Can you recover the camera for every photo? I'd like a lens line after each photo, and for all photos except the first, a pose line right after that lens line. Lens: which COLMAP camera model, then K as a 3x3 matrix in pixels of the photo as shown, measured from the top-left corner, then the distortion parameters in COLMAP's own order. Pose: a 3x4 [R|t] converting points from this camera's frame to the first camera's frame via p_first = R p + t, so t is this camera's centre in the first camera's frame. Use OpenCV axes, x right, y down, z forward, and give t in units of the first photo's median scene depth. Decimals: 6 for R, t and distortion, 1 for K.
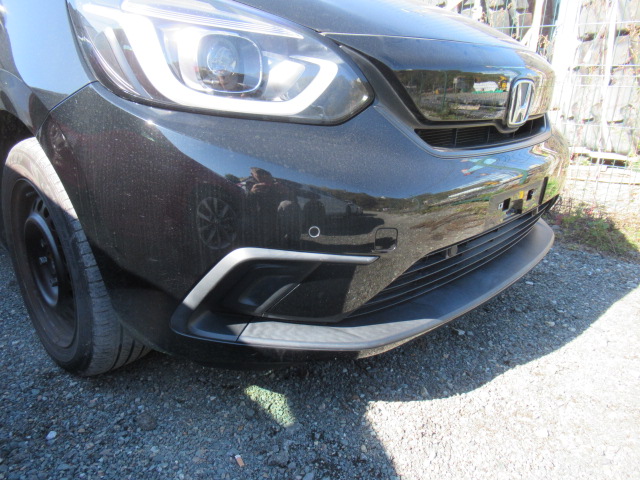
lens RADIAL K [[474.9, 0, 320.6], [0, 474.9, 244.8], [0, 0, 1]] dist [-0.009196, 0.008039]
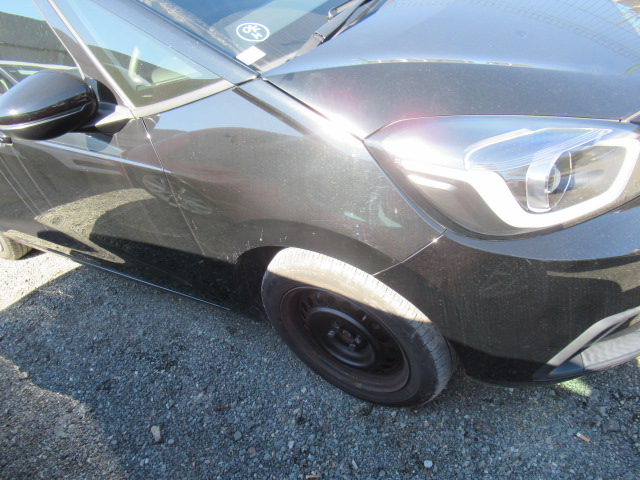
lens RADIAL K [[474.9, 0, 320.6], [0, 474.9, 244.8], [0, 0, 1]] dist [-0.009196, 0.008039]
pose [[0.943548, -0.330903, -0.014854, -0.635913], [0.319935, 0.898827, 0.299584, -0.633274], [-0.085782, -0.287425, 0.953954, -0.047051]]
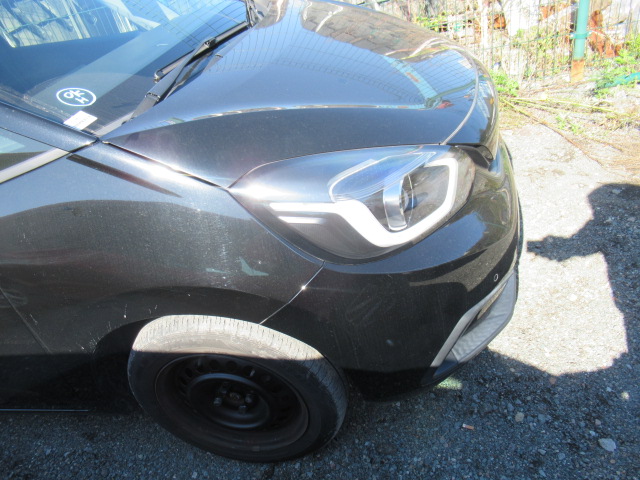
lens RADIAL K [[474.9, 0, 320.6], [0, 474.9, 244.8], [0, 0, 1]] dist [-0.009196, 0.008039]
pose [[0.798094, -0.489353, 0.351538, -0.737943], [0.390467, 0.864394, 0.316794, -0.641298], [-0.458891, -0.115567, 0.880944, -0.015397]]
